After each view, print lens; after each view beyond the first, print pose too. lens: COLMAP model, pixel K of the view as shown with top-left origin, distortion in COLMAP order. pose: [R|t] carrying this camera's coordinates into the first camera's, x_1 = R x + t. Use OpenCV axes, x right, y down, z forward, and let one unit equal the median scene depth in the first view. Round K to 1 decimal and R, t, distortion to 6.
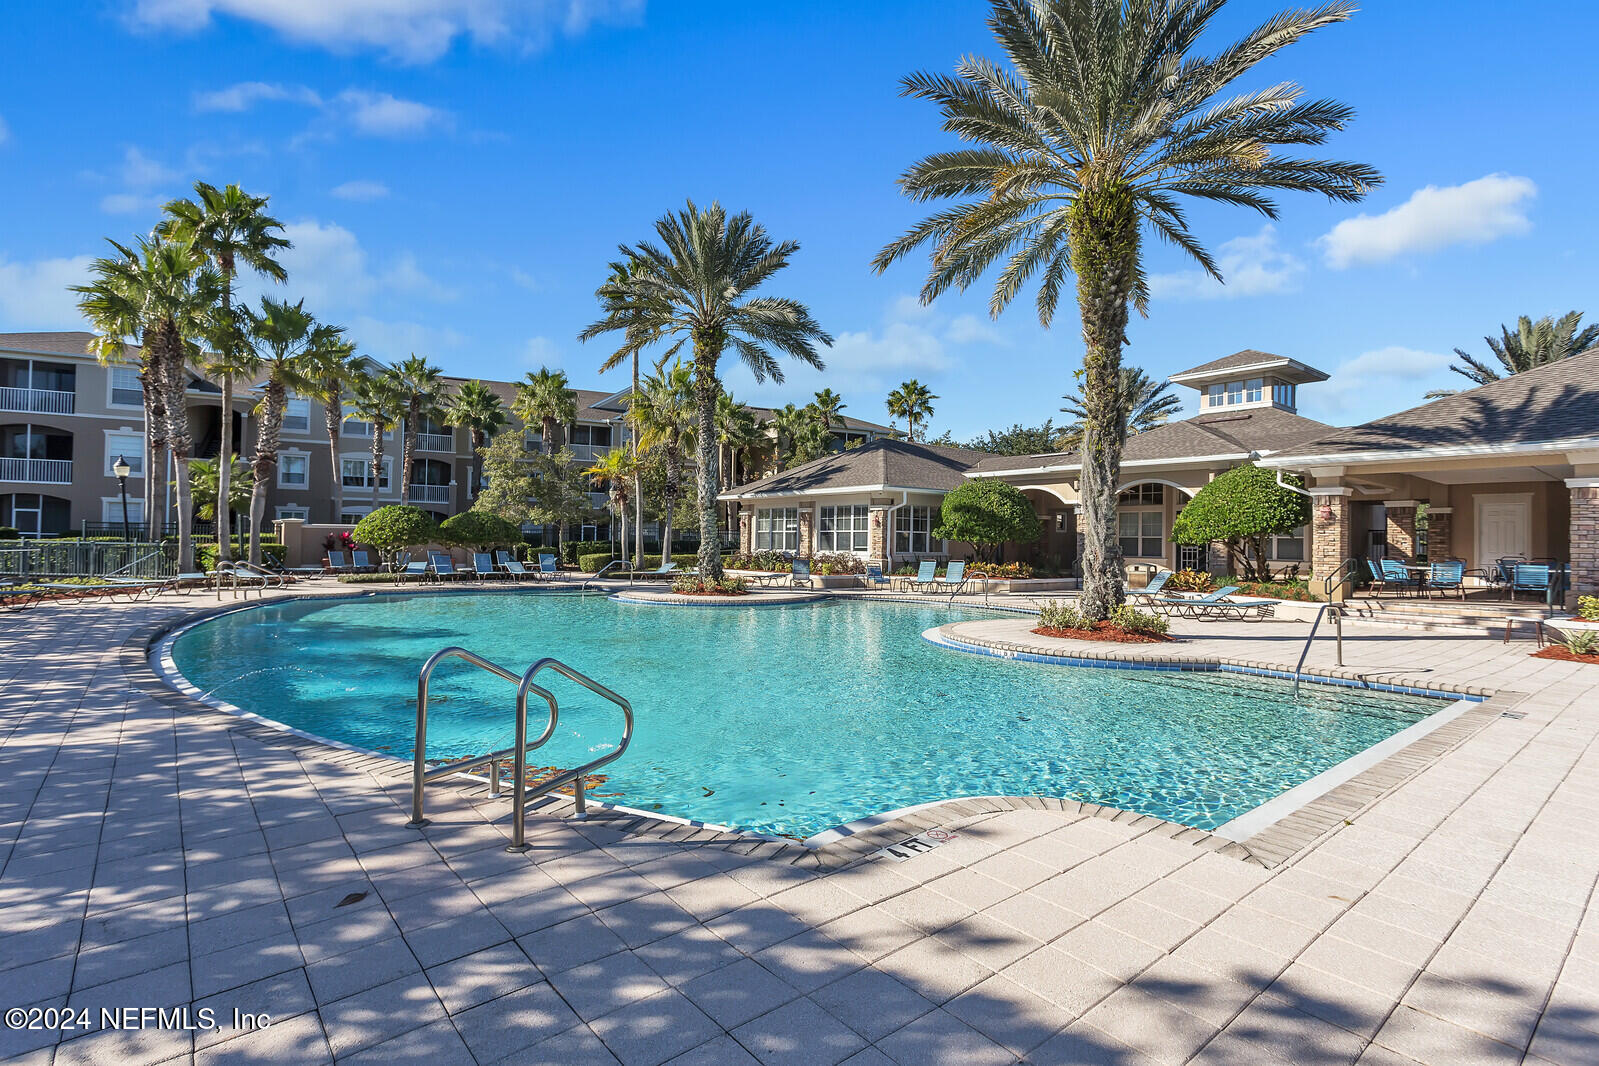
lens RADIAL K [[769.8, 0, 798.7], [0, 769.8, 537.5], [0, 0, 1]] dist [-0.000906, 0.000126]
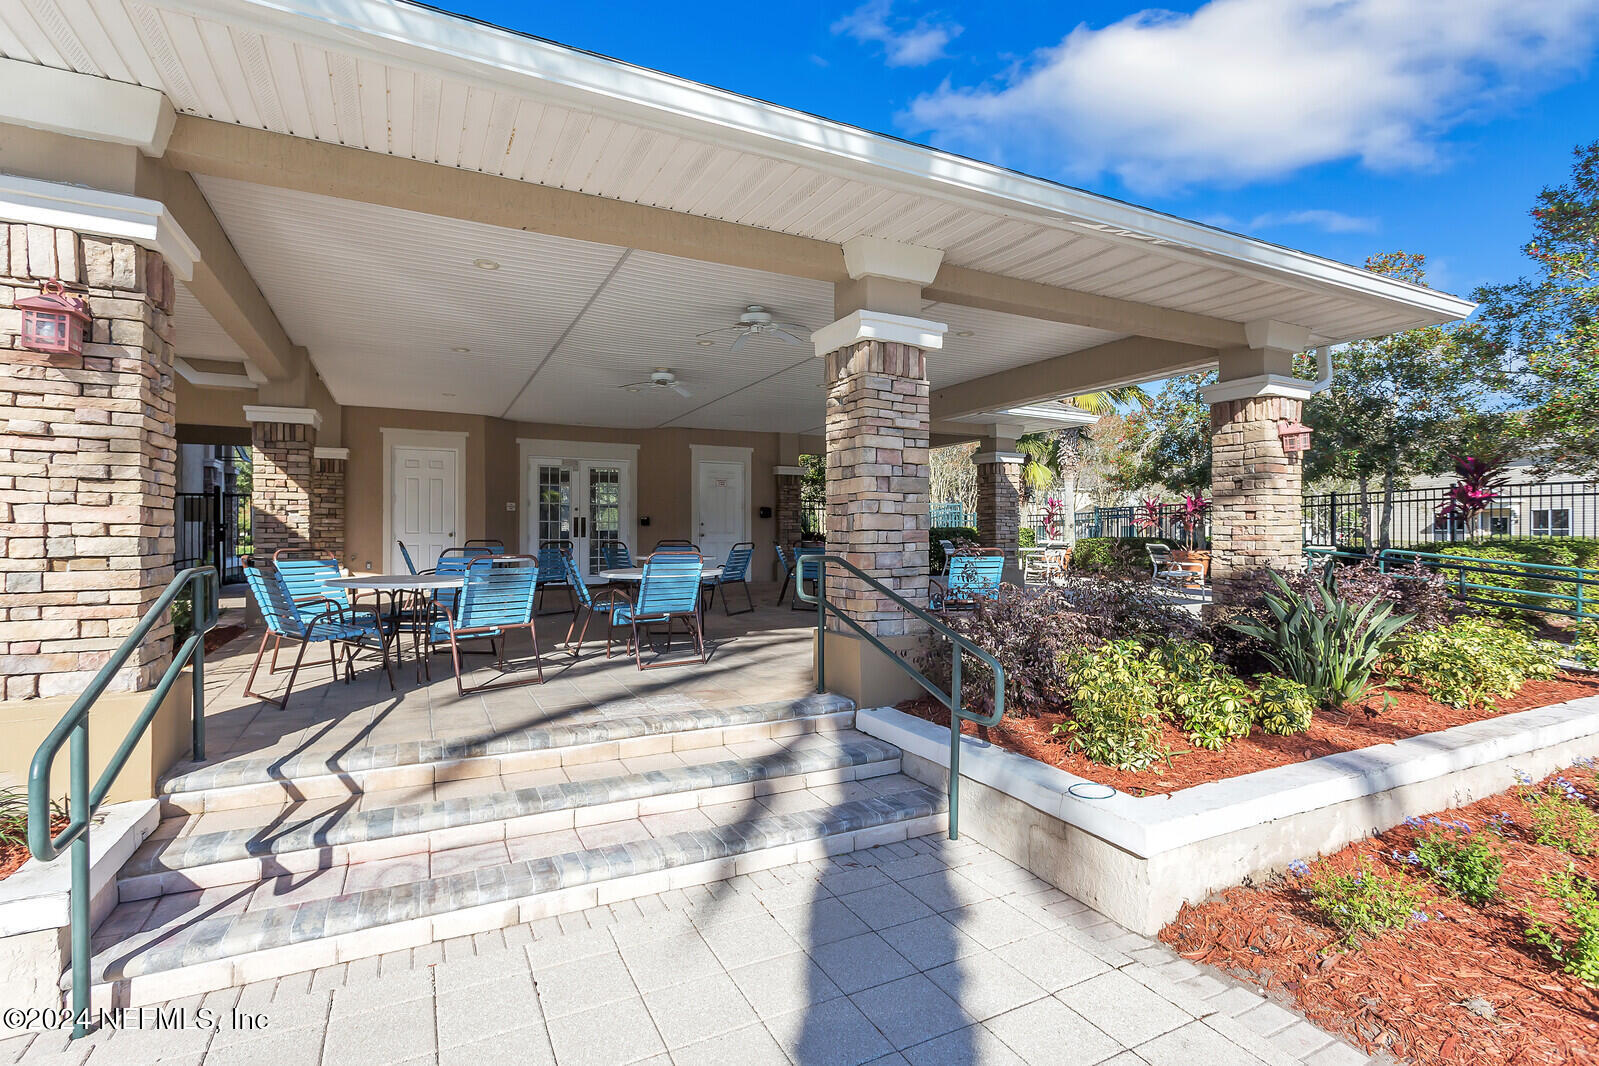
lens RADIAL K [[769.8, 0, 801.8], [0, 769.8, 538.4], [0, 0, 1]] dist [-0.000906, 0.000126]
pose [[0.227044, -0.021953, 0.973637, 0.418910], [-0.003163, 0.999724, 0.023278, 0.010479], [-0.973879, -0.008365, 0.226911, 0.601447]]
